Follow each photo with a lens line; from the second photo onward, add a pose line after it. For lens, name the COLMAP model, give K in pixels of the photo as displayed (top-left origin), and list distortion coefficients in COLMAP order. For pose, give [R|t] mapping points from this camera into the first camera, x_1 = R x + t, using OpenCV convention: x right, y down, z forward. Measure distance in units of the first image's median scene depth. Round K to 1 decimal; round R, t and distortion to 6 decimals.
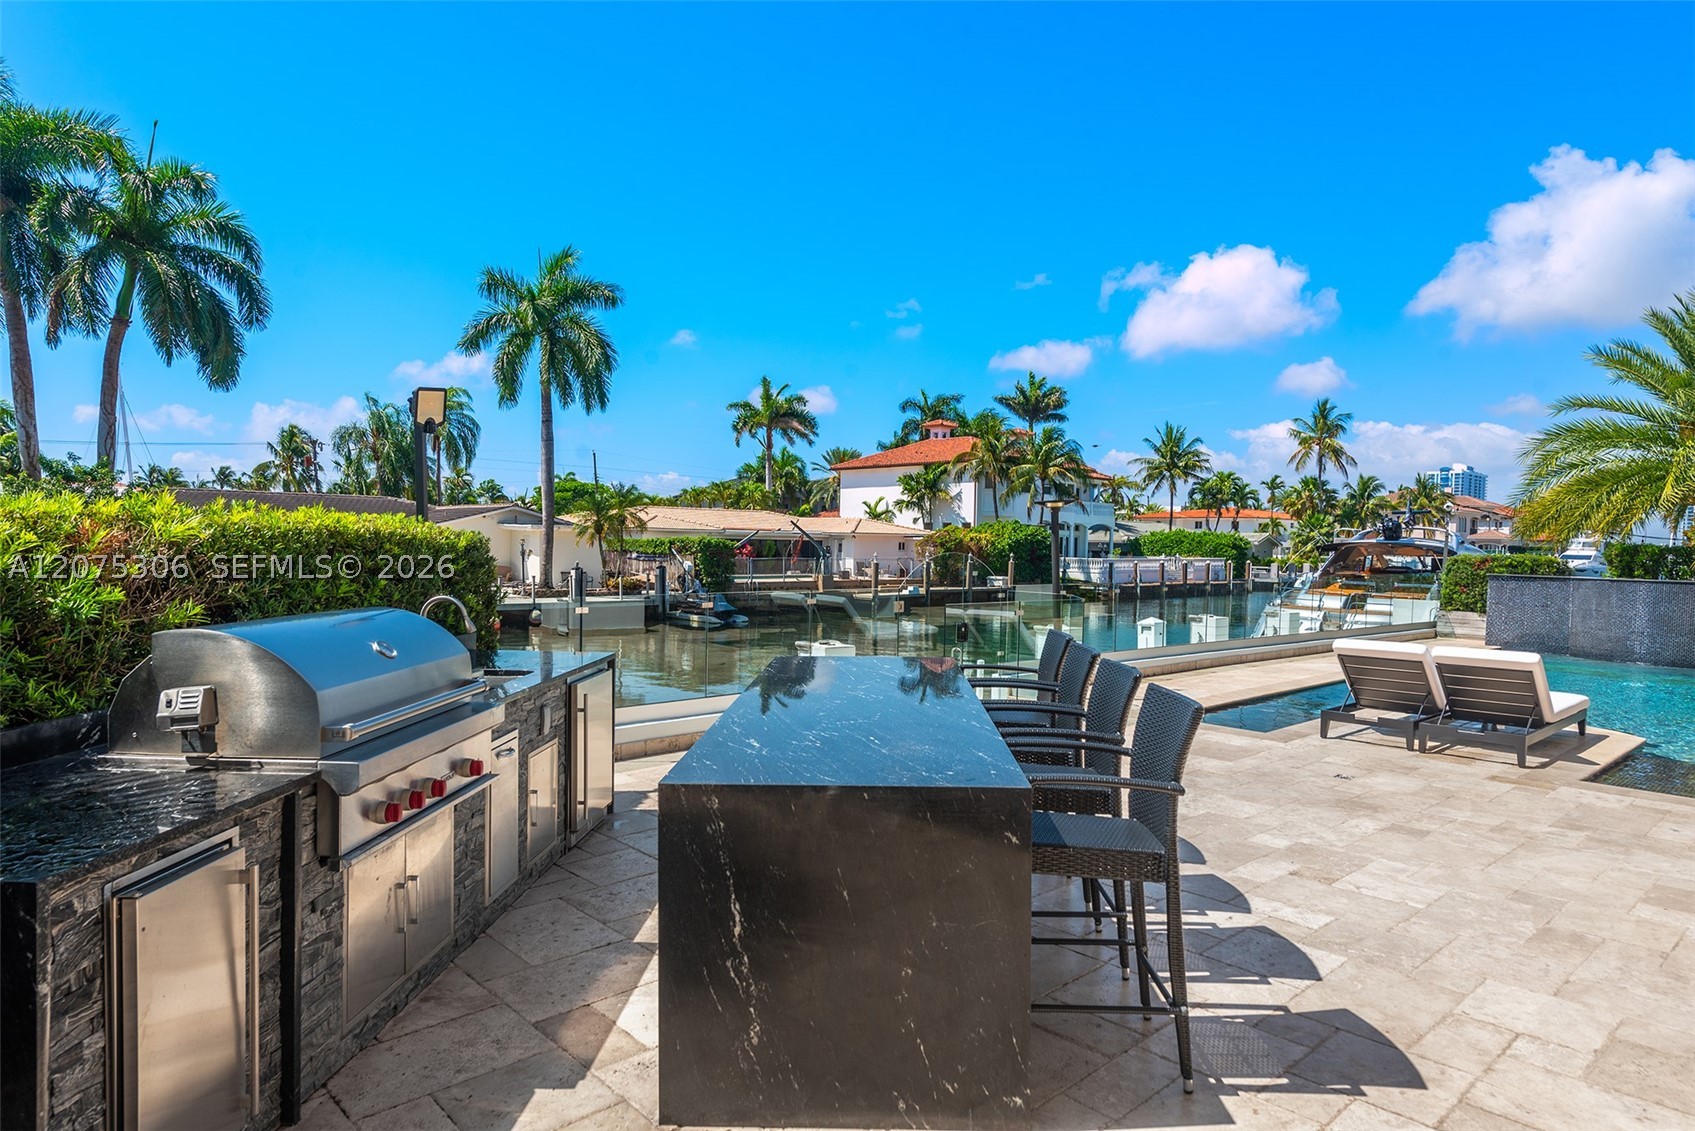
lens RADIAL K [[980.6, 0, 850.5], [0, 980.6, 581.5], [0, 0, 1]] dist [0.010837, -0.010150]
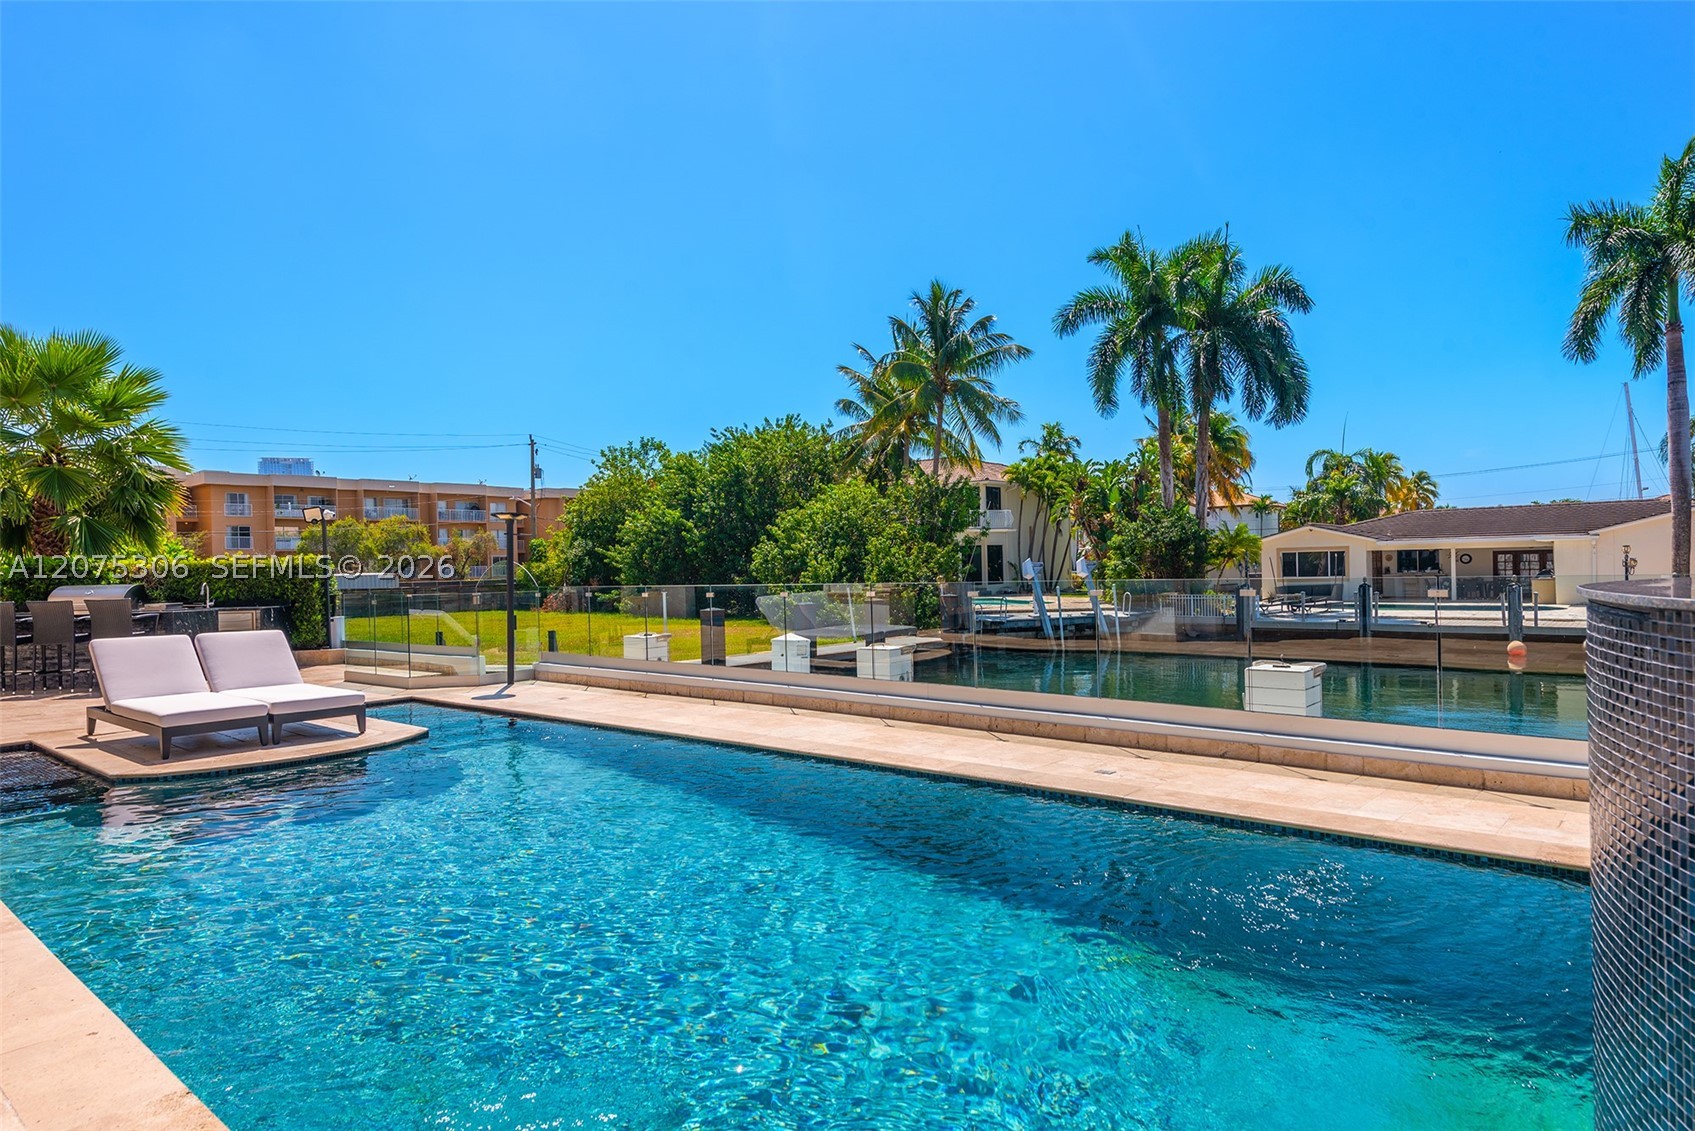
lens RADIAL K [[960.7, 0, 852.6], [0, 960.7, 576.8], [0, 0, 1]] dist [0.015066, -0.003568]
pose [[0.126253, -0.011643, -0.991930, 0.191189], [-0.014543, 0.999802, -0.013586, 0.000096], [0.991892, 0.016141, 0.126058, 0.169237]]
